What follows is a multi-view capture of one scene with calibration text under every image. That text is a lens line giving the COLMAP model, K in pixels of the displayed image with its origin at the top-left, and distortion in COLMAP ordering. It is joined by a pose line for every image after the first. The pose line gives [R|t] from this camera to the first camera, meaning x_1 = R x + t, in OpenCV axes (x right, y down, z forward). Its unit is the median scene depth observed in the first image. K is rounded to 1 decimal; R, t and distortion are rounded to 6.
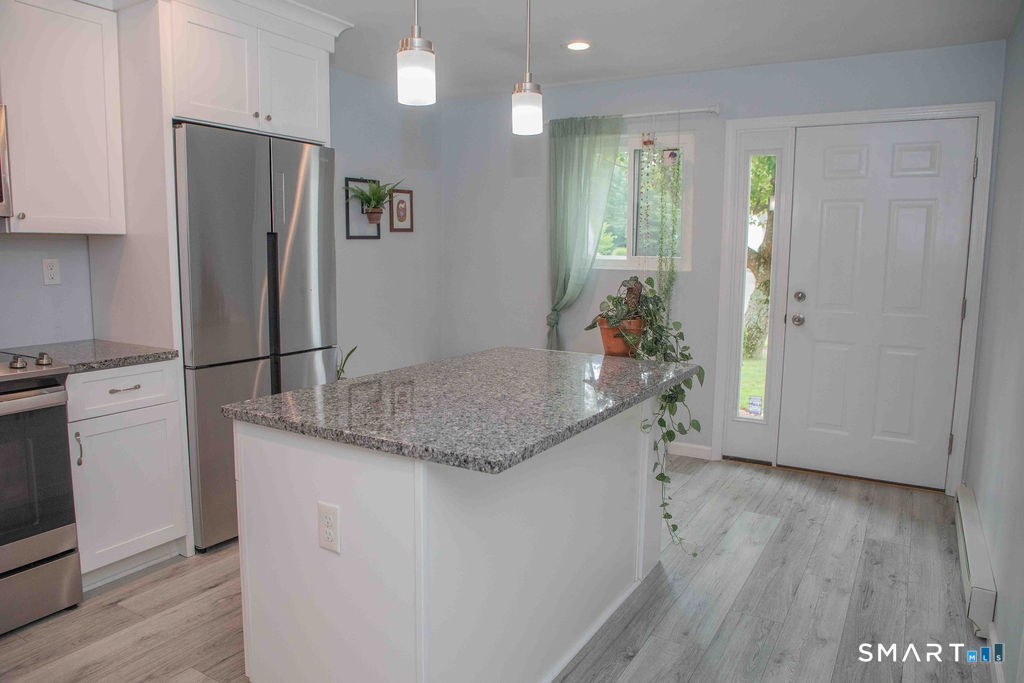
lens RADIAL K [[702.3, 0, 518.7], [0, 702.3, 341.2], [0, 0, 1]] dist [-0.071994, 0.033159]
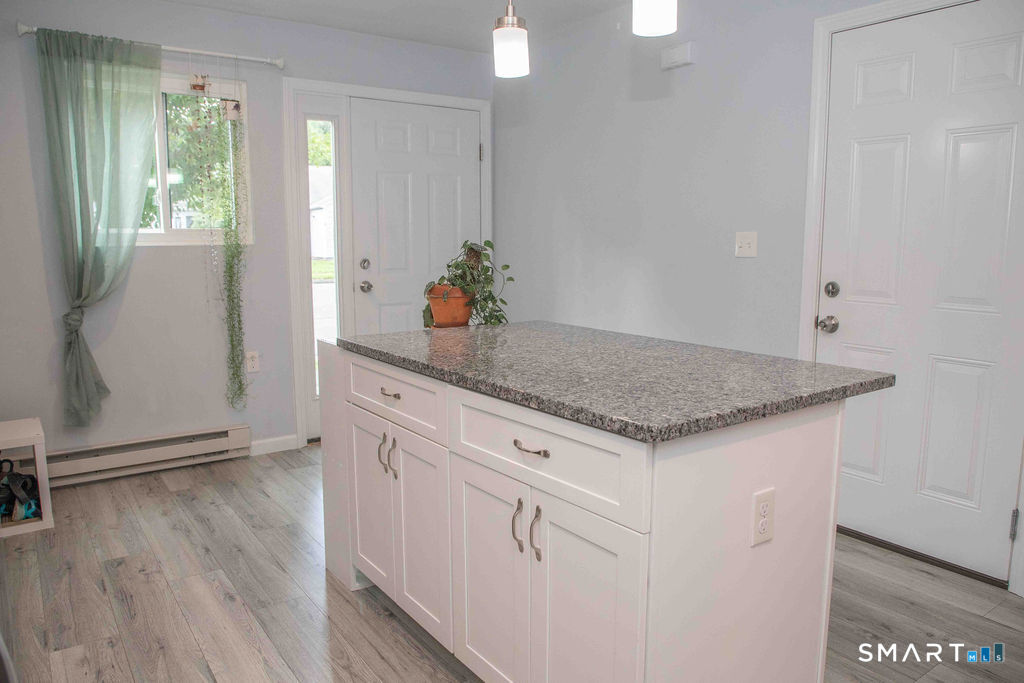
lens RADIAL K [[718.0, 0, 512.0], [0, 718.0, 341.5], [0, 0, 1]] dist [-0.044114, 0.001388]
pose [[0.413692, -0.146820, 0.898500, -0.452699], [0.127410, 0.986535, 0.102542, -0.031180], [-0.901457, 0.072057, 0.426828, 0.343816]]
